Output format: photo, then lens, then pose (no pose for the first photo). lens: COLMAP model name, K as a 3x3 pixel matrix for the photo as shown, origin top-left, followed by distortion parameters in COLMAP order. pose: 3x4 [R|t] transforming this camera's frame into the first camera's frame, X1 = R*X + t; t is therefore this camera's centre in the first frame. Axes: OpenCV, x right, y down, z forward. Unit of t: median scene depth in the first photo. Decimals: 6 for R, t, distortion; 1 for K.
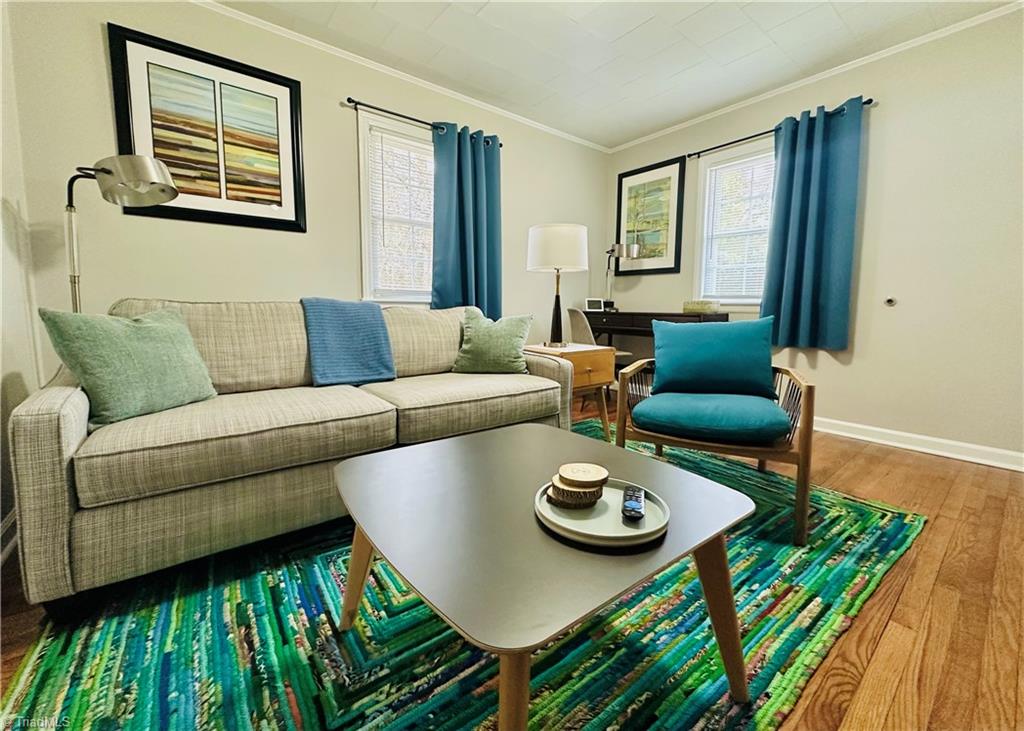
lens RADIAL K [[409.7, 0, 514.1], [0, 409.7, 341.5], [0, 0, 1]] dist [-0.000041, 0.000285]
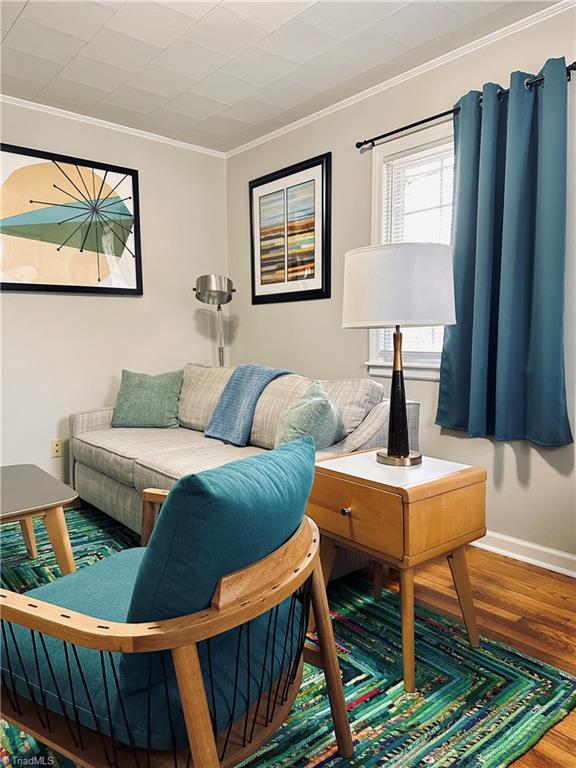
lens RADIAL K [[544.5, 0, 296.6], [0, 544.5, 389.7], [0, 0, 1]] dist [0.028797, -0.020031]
pose [[0.051495, 0.085726, -0.994987, 0.717937], [-0.084485, 0.993111, 0.081192, -0.117625], [0.995093, 0.079881, 0.058383, 0.711222]]
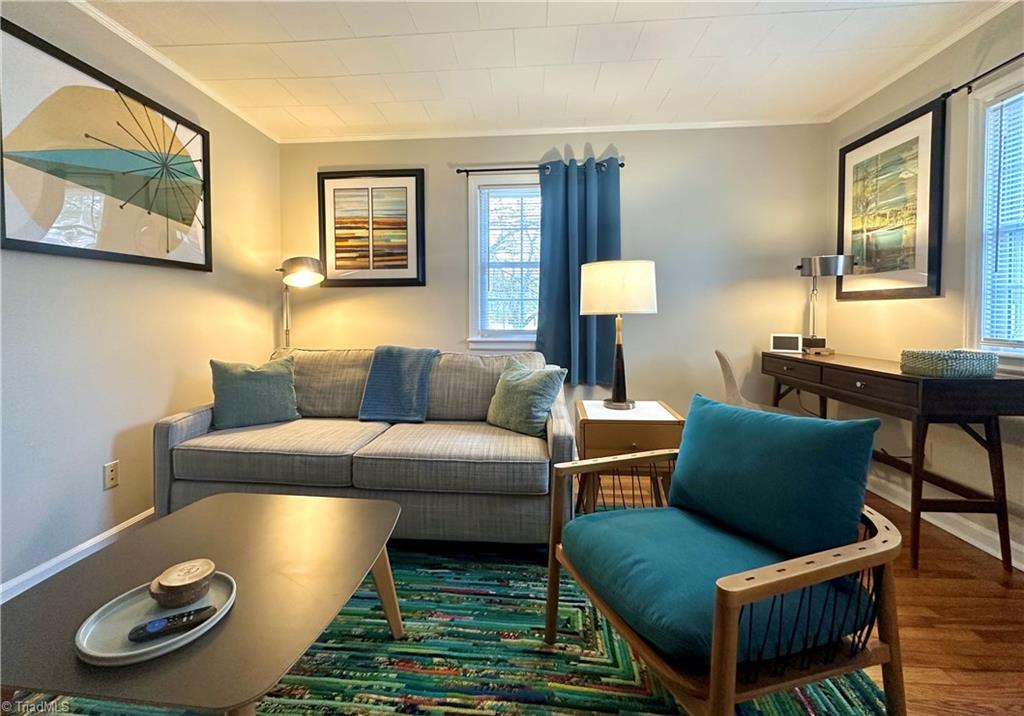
lens RADIAL K [[415.9, 0, 502.4], [0, 415.9, 323.1], [0, 0, 1]] dist [-0.004391, 0.000309]
pose [[0.740777, 0.003632, -0.671741, 0.418177], [-0.048452, 0.997670, -0.048037, -0.088584], [0.670001, 0.068132, 0.739227, 0.200213]]
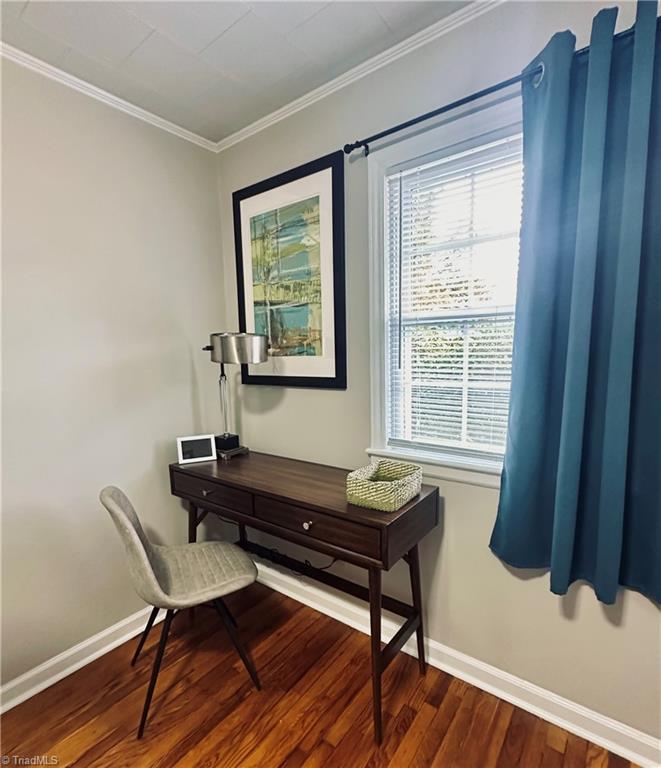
lens RADIAL K [[391.9, 0, 332.5], [0, 391.9, 413.6], [0, 0, 1]] dist [-0.003762, -0.002631]
pose [[0.964280, -0.073449, 0.254498, 0.317733], [0.058219, 0.996061, 0.066879, -0.209013], [-0.258407, -0.049673, 0.964758, 0.644337]]
